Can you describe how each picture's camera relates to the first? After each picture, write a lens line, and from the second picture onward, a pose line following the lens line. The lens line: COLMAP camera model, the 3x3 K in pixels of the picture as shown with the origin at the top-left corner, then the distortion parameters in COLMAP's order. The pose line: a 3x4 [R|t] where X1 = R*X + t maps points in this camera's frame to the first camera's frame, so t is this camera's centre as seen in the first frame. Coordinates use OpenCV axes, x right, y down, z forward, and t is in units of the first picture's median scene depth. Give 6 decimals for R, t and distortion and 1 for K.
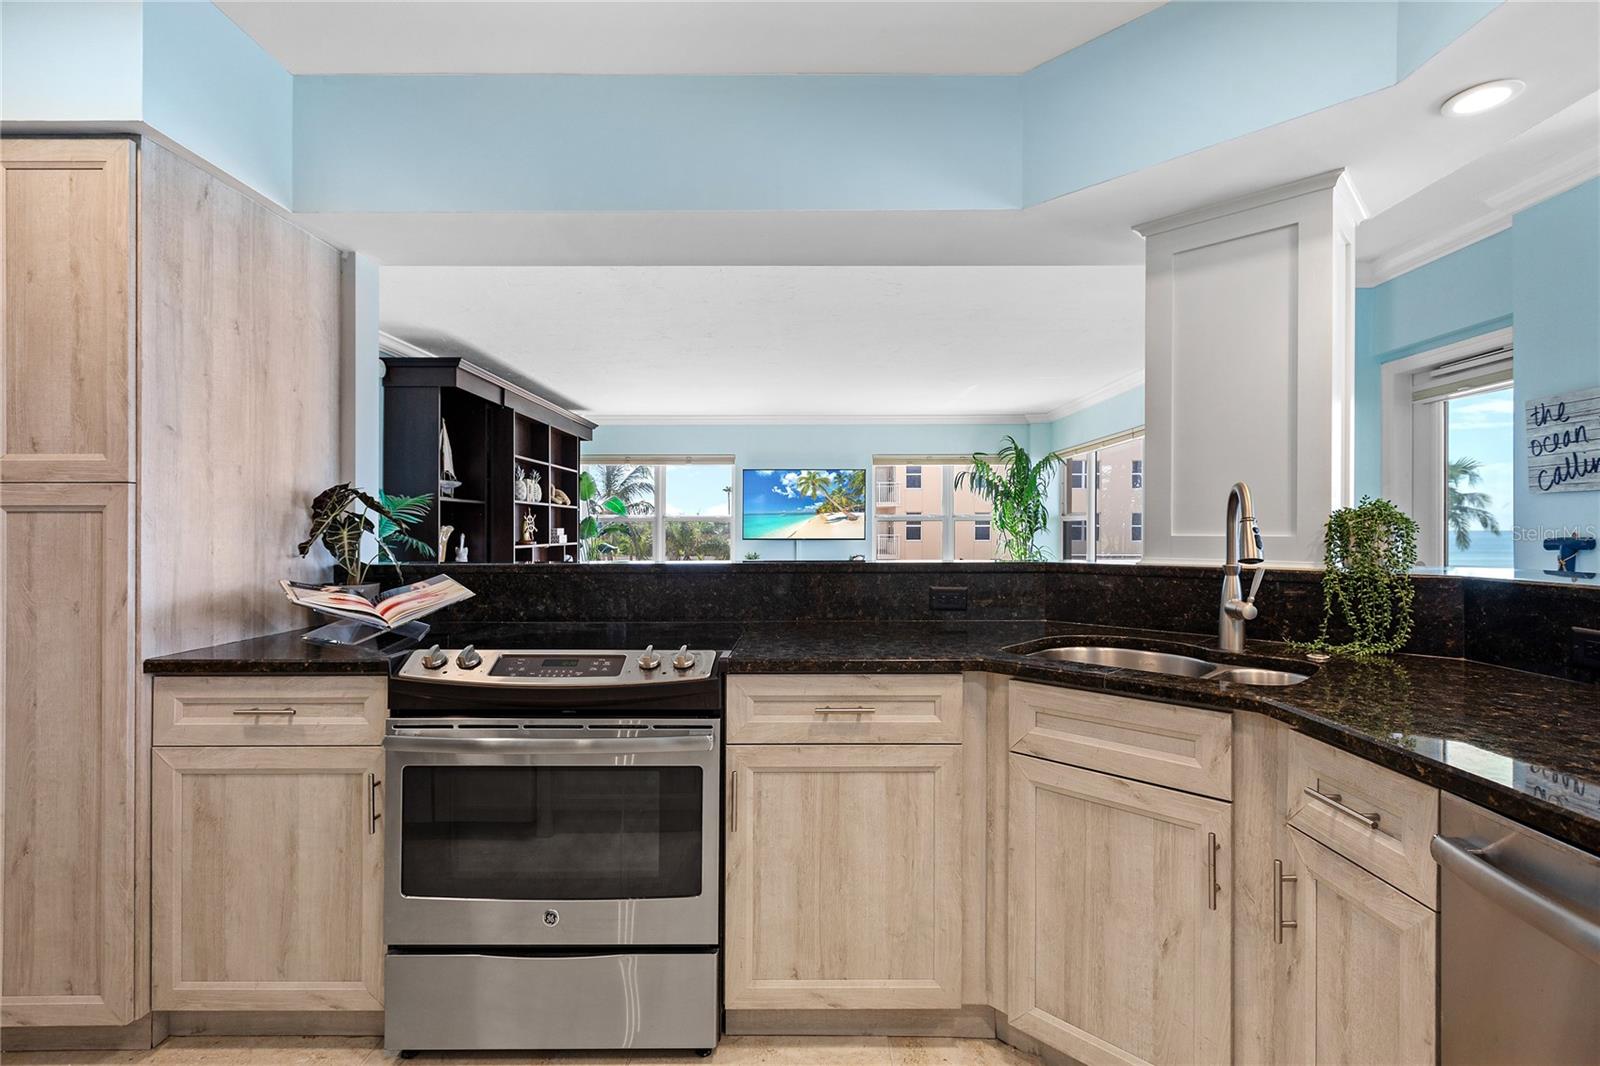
lens RADIAL K [[741.8, 0, 800.0], [0, 741.8, 533.0], [0, 0, 1]] dist [-0.000508, -0.000208]
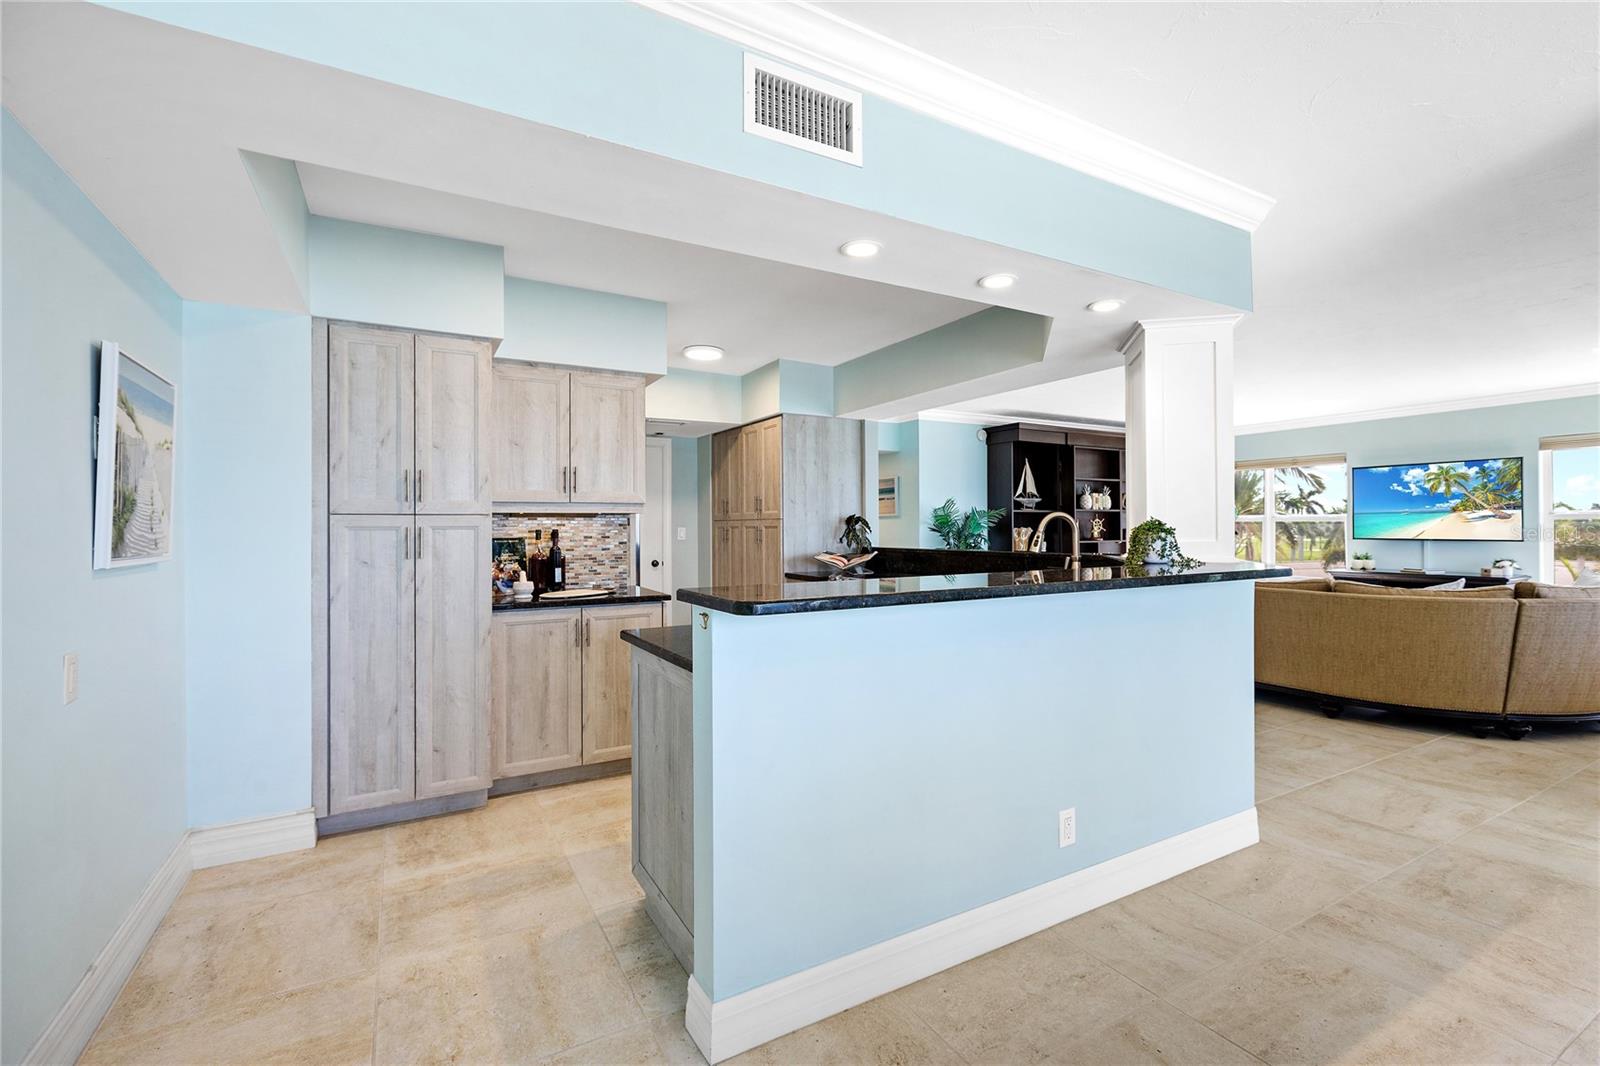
lens RADIAL K [[725.9, 0, 800.0], [0, 725.9, 498.0], [0, 0, 1]] dist [0.002114, 0.000087]
pose [[0.495723, -0.032704, -0.867864, 0.511232], [-0.002883, 0.999223, -0.039301, -0.008724], [0.868476, 0.021985, 0.495244, -0.140077]]
